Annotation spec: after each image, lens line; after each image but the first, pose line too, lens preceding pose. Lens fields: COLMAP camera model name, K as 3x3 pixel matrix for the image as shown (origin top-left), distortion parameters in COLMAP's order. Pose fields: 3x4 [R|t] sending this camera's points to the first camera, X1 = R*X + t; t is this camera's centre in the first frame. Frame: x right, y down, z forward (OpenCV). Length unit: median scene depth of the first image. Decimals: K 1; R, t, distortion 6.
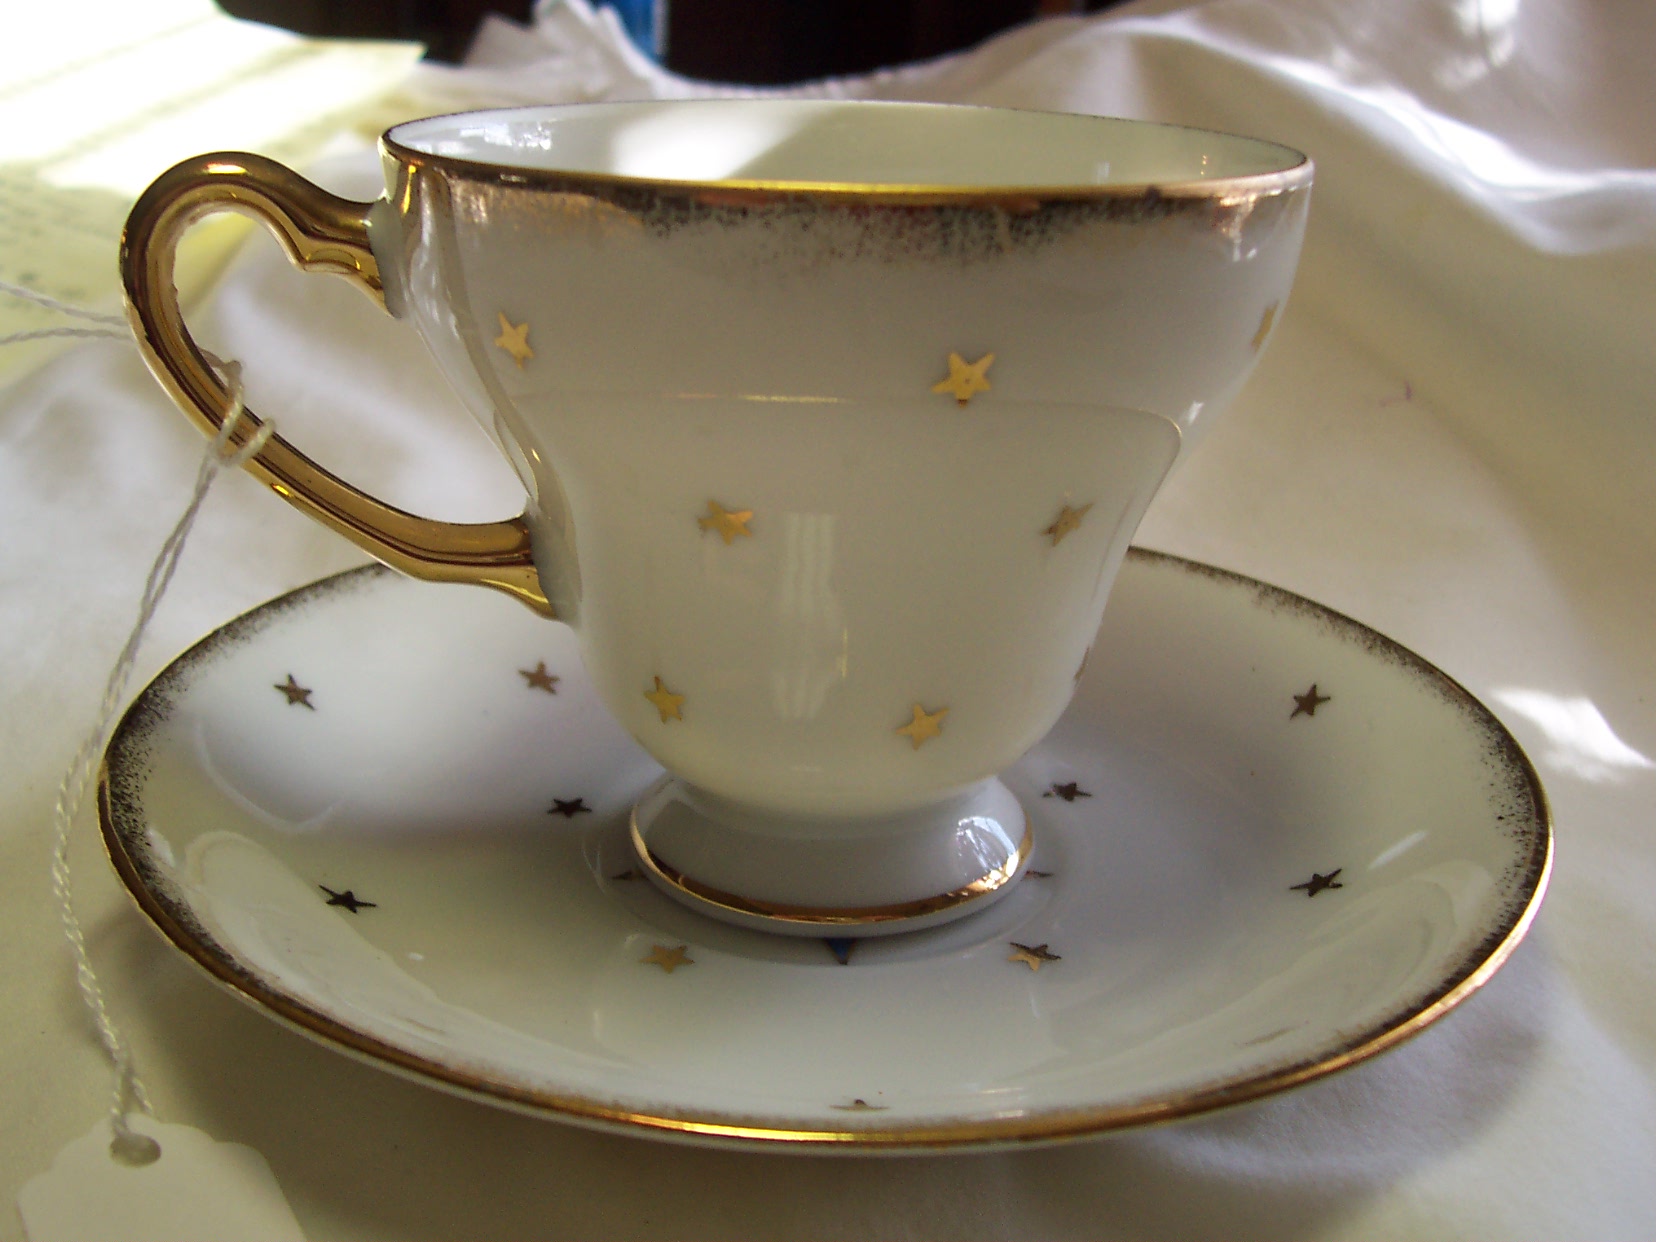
lens RADIAL K [[1849.0, 0, 828.0], [0, 1849.0, 621.0], [0, 0, 1]] dist [-0.124846, 0.023239]
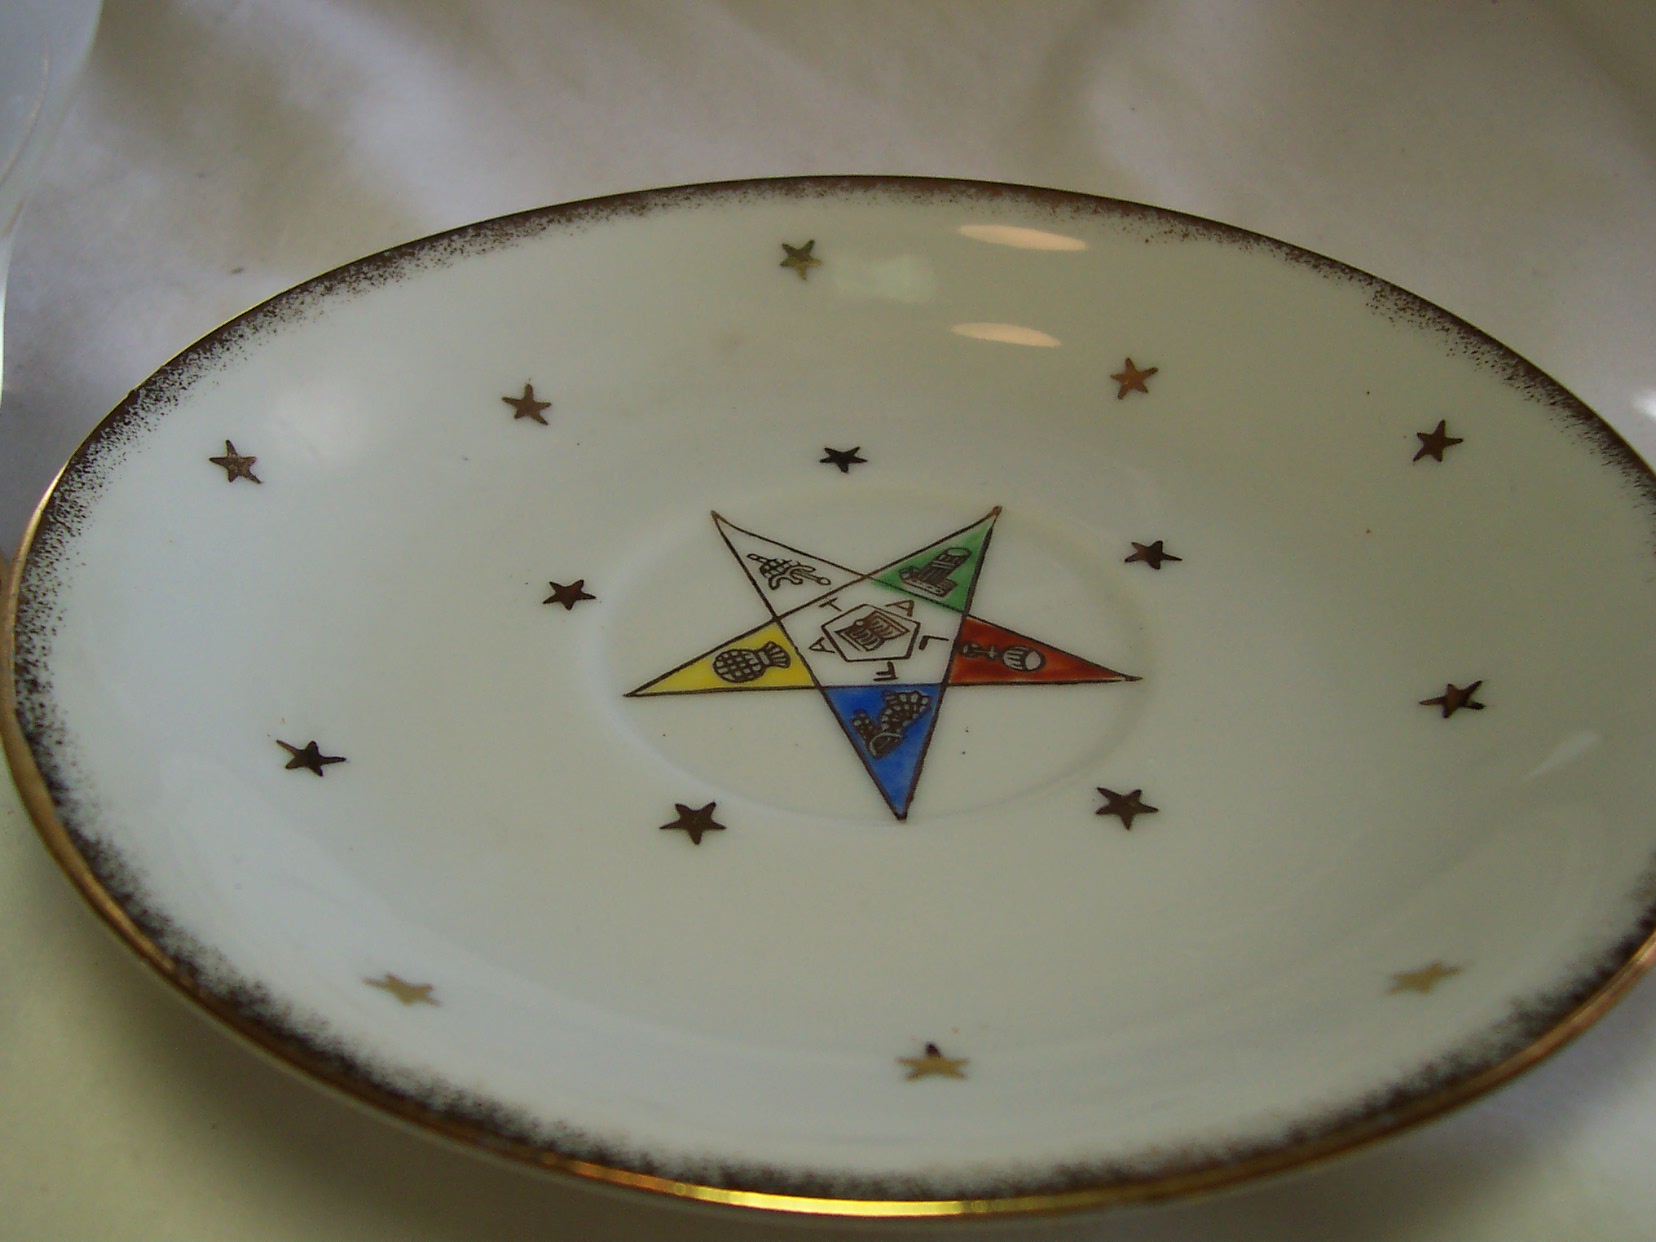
lens RADIAL K [[1849.0, 0, 828.0], [0, 1849.0, 621.0], [0, 0, 1]] dist [-0.124846, 0.023239]
pose [[0.999939, -0.010898, -0.001727, -0.019736], [0.010963, 0.963528, 0.267382, -0.111455], [-0.001250, -0.267385, 0.963589, 0.176211]]
